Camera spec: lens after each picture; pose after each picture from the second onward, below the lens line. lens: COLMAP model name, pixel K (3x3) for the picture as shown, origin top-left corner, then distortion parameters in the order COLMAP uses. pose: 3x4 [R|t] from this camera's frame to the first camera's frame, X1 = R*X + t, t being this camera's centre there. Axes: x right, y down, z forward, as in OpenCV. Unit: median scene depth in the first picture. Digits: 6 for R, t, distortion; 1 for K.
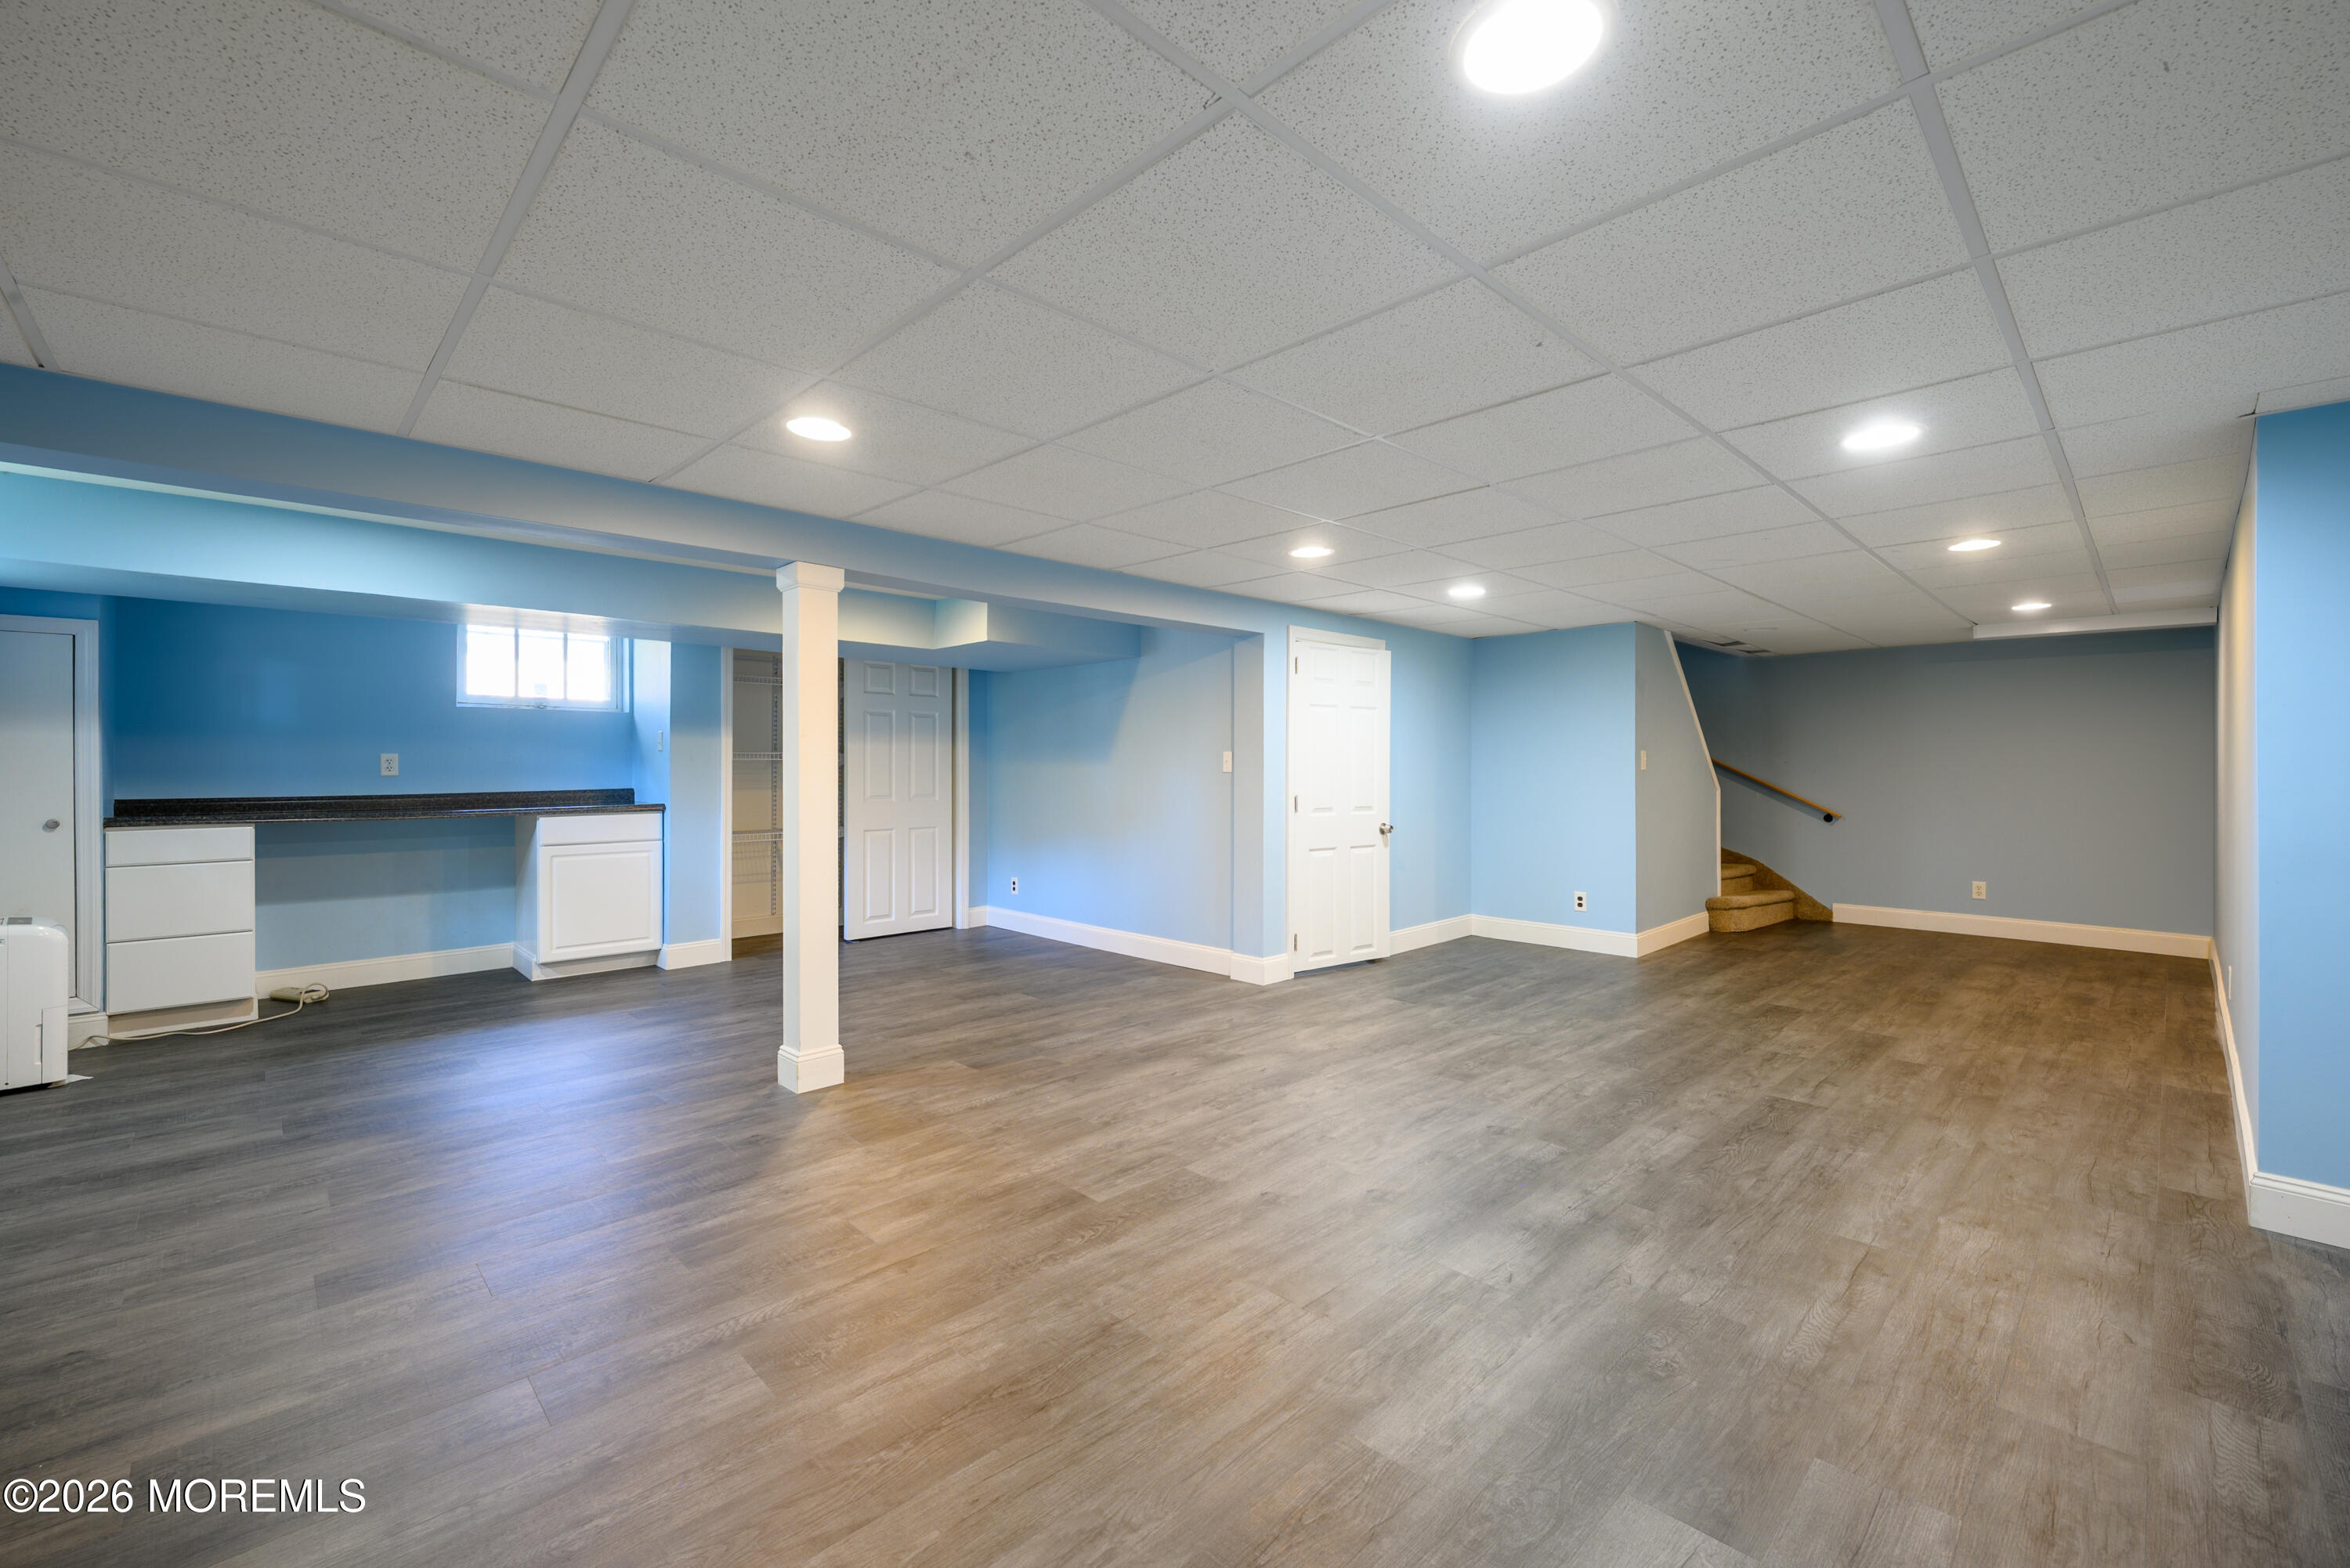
lens RADIAL K [[951.7, 0, 1163.9], [0, 951.7, 773.7], [0, 0, 1]] dist [0.001604, 0.000294]
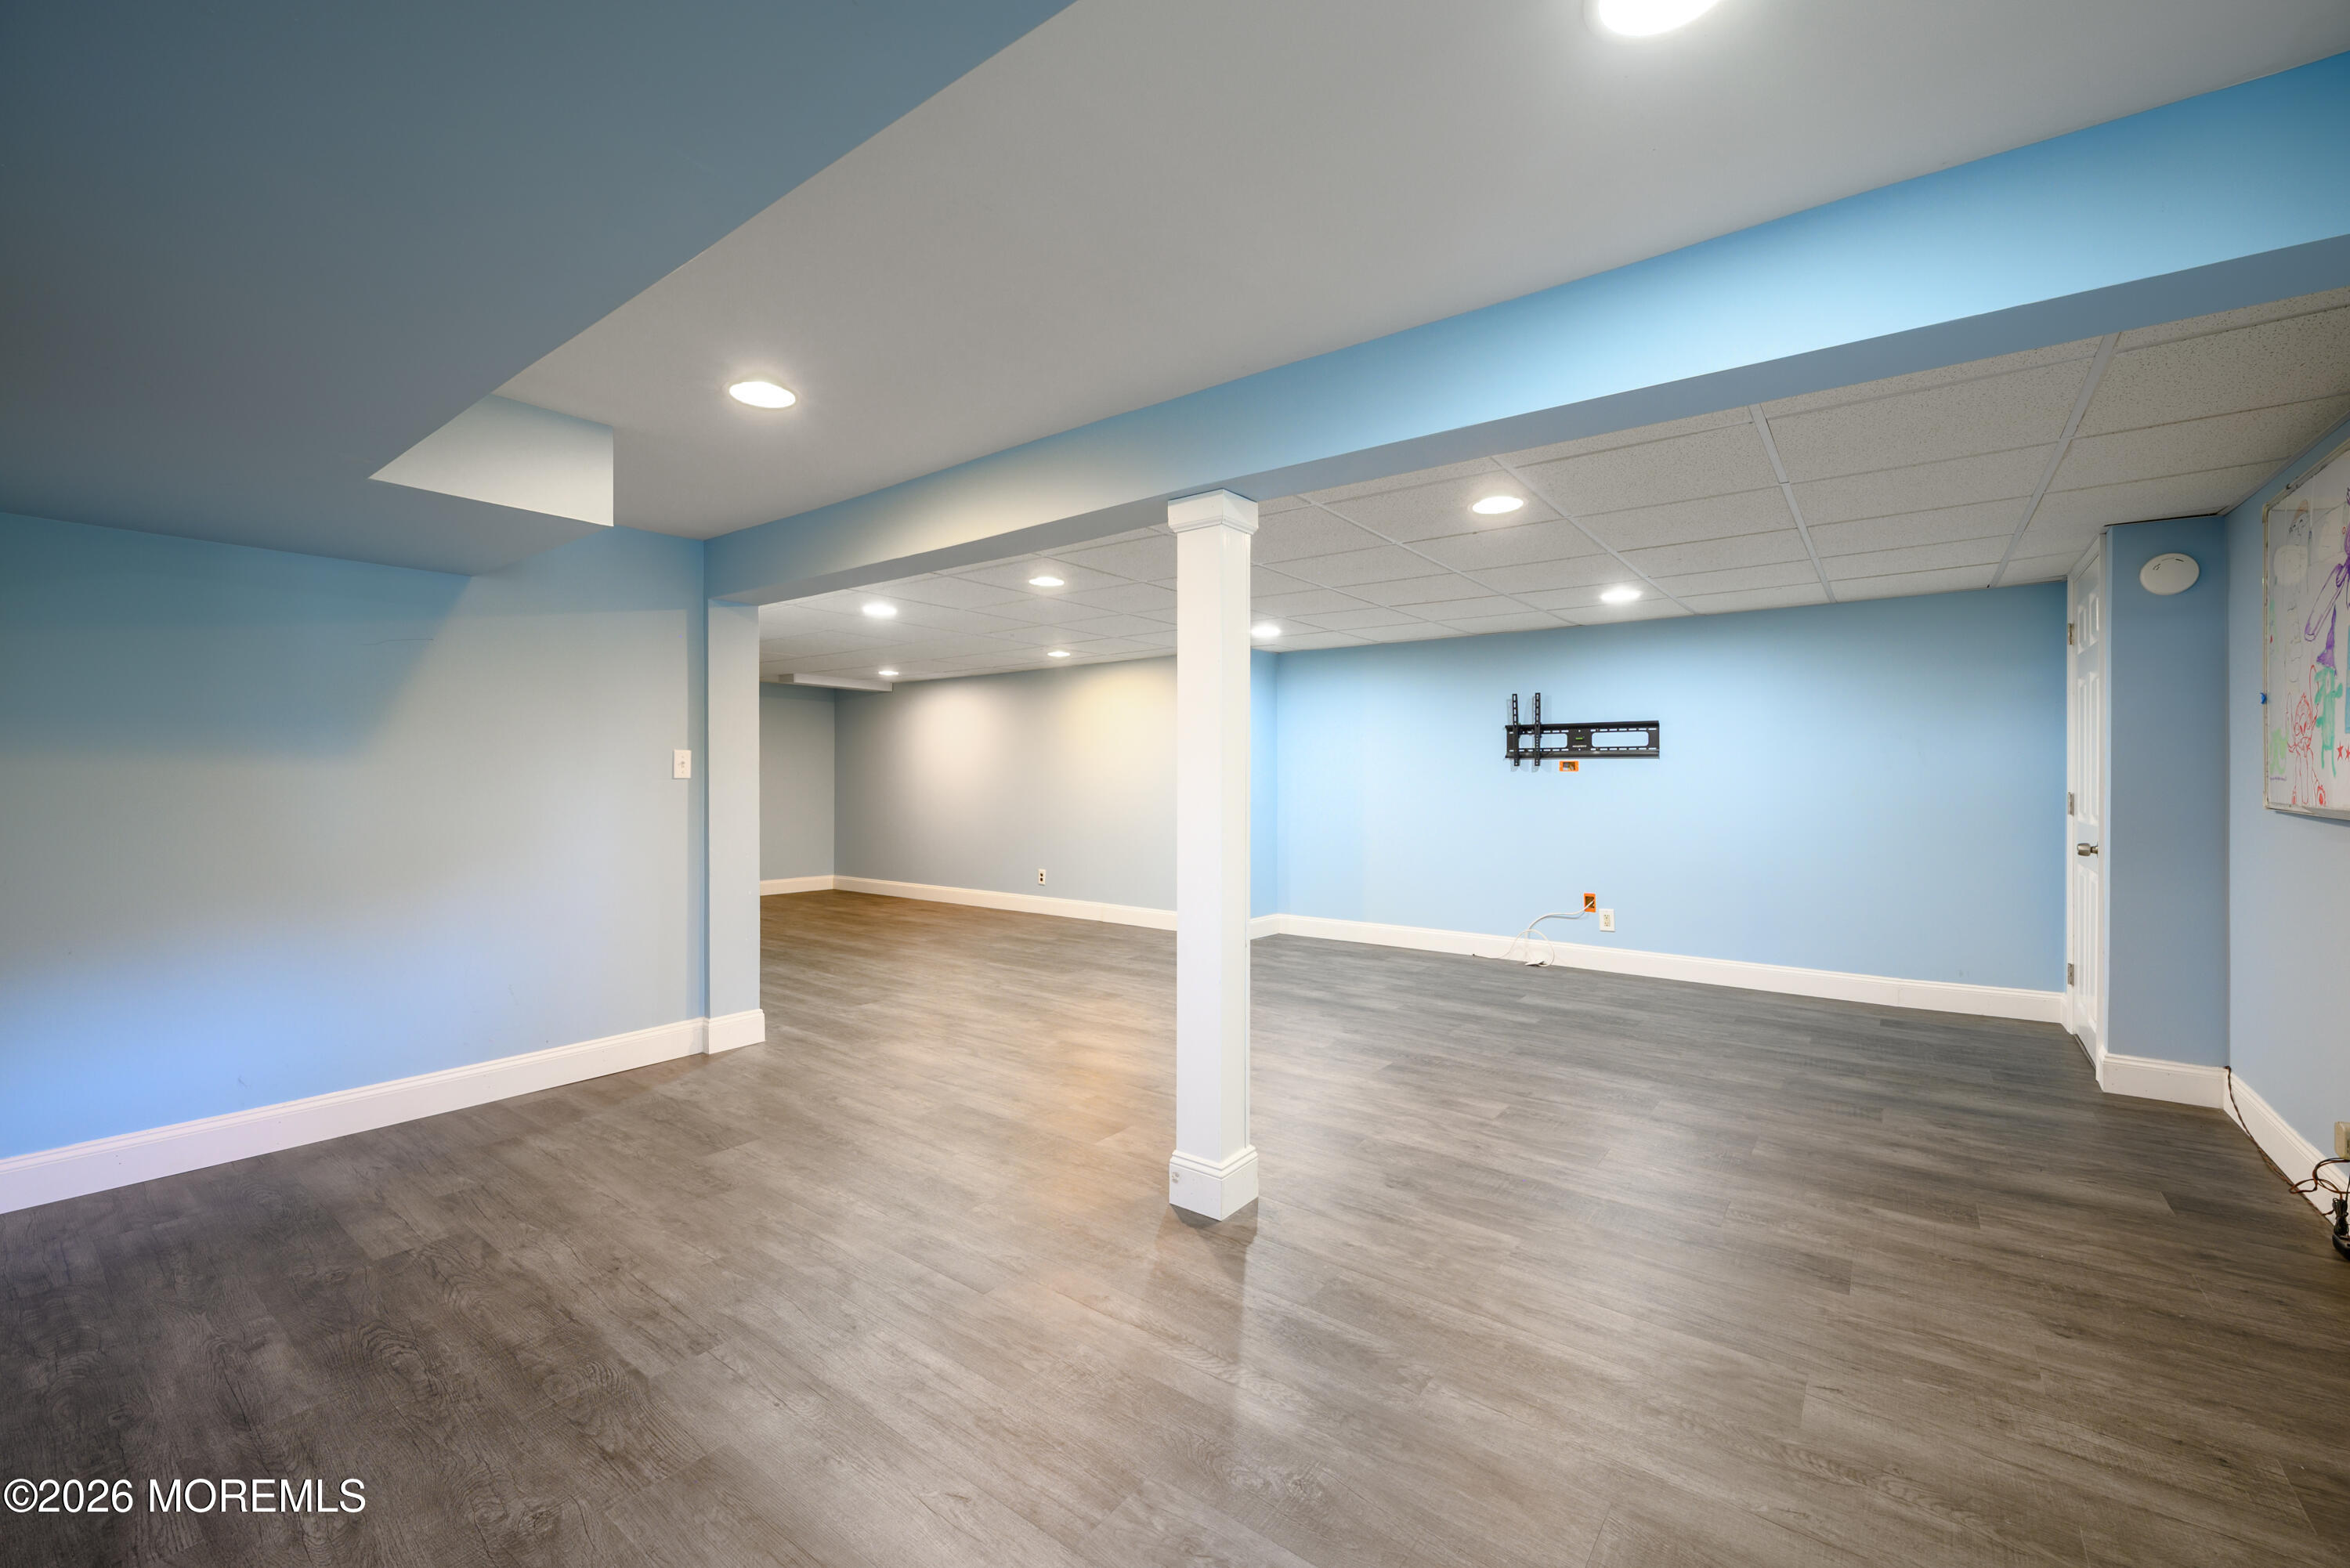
lens RADIAL K [[951.7, 0, 1162.5], [0, 951.7, 777.3], [0, 0, 1]] dist [0.001604, 0.000294]
pose [[-0.138075, -0.003492, 0.990416, -1.586299], [0.003772, 0.999985, 0.004051, -0.009036], [-0.990415, 0.004295, -0.138059, 1.649673]]
